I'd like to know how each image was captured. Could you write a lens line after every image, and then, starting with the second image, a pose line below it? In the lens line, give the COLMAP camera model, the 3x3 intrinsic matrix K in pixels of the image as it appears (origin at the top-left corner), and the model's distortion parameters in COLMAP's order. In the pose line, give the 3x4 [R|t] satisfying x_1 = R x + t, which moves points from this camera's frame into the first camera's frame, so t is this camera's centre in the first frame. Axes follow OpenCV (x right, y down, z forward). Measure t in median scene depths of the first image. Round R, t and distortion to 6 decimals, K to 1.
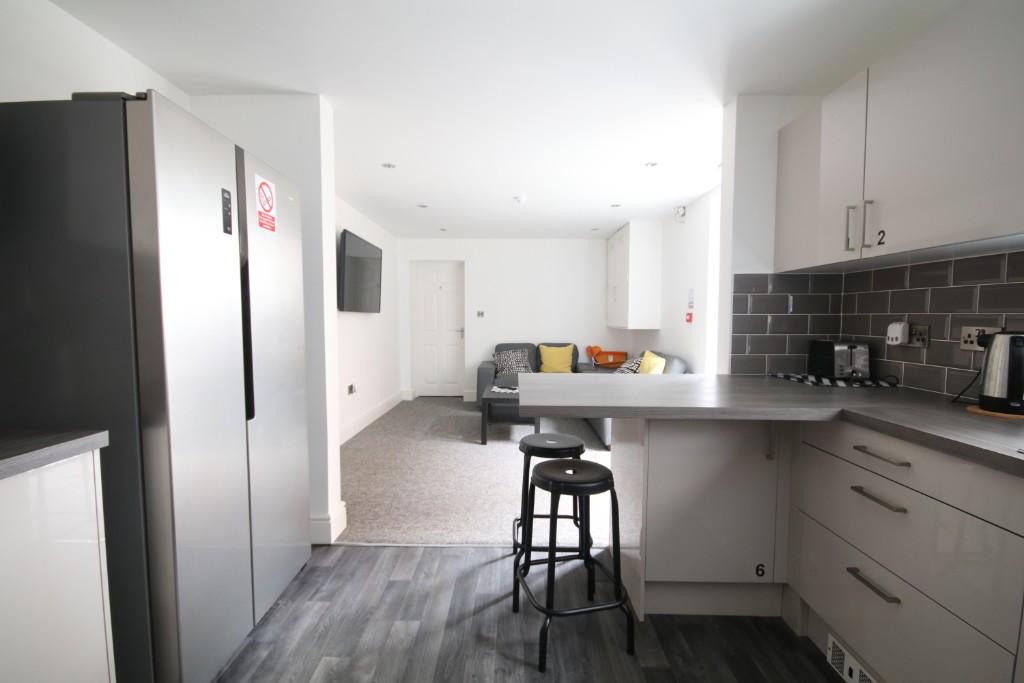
lens RADIAL K [[469.7, 0, 509.5], [0, 469.7, 342.8], [0, 0, 1]] dist [-0.007087, -0.004533]
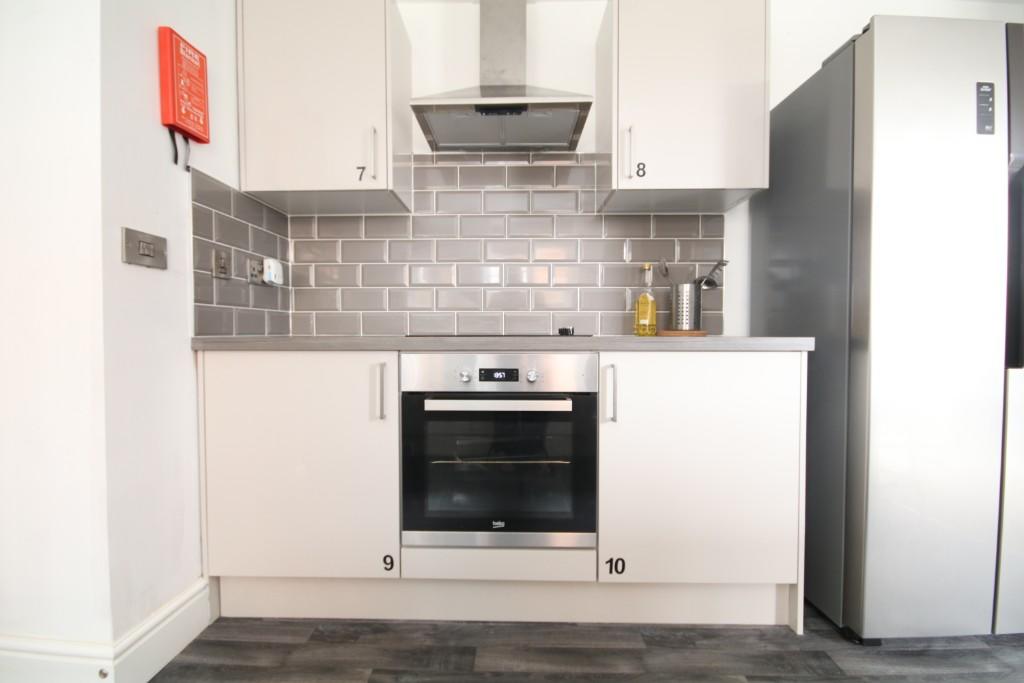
lens RADIAL K [[469.7, 0, 503.1], [0, 469.7, 344.8], [0, 0, 1]] dist [-0.007087, -0.004533]
pose [[-0.014287, 0.027532, -0.999519, 0.195851], [-0.056515, 0.998001, 0.028298, 0.135704], [0.998300, 0.056892, -0.012703, 0.149065]]
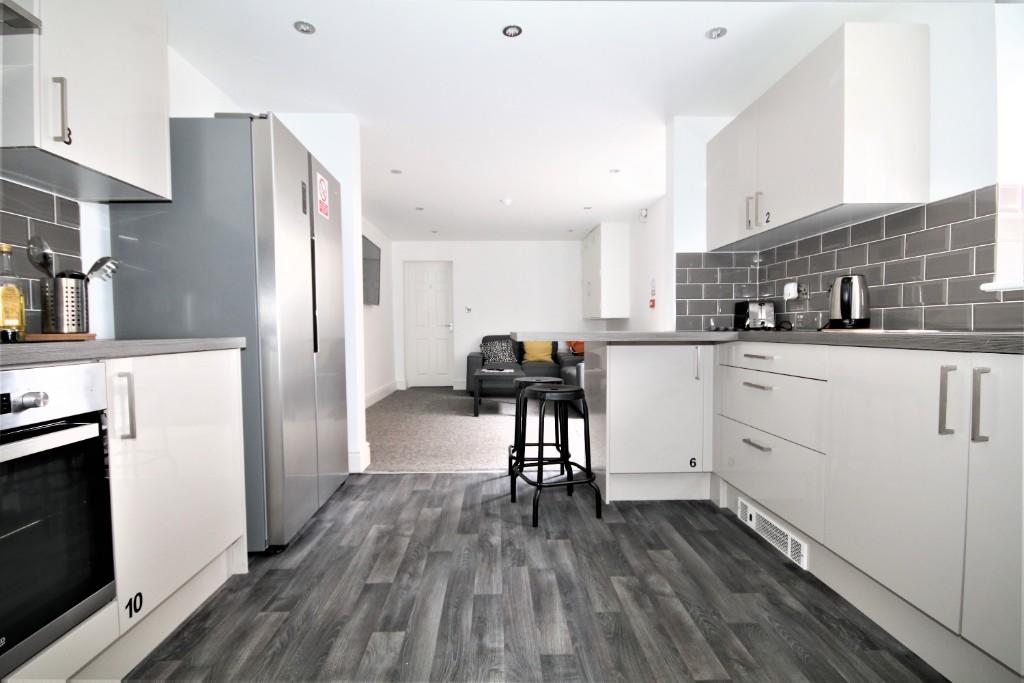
lens RADIAL K [[469.7, 0, 510.4], [0, 469.7, 342.4], [0, 0, 1]] dist [-0.007087, -0.004533]
pose [[0.998884, -0.012305, 0.045604, -0.050909], [0.013453, 0.999598, -0.024946, 0.158948], [-0.045279, 0.025532, 0.998648, -0.336724]]
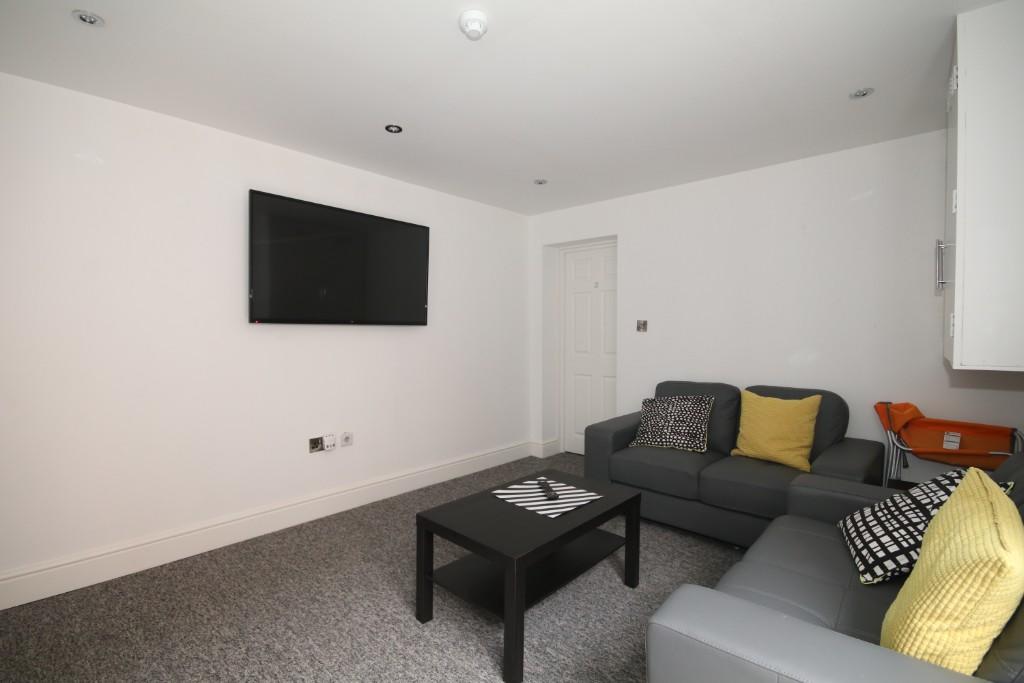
lens RADIAL K [[469.7, 0, 506.5], [0, 469.7, 342.7], [0, 0, 1]] dist [-0.007087, -0.004533]
pose [[0.740089, 0.012312, -0.672397, 0.704681], [-0.032359, 0.999326, -0.017317, -0.091314], [0.671730, 0.034574, 0.739988, 1.712050]]
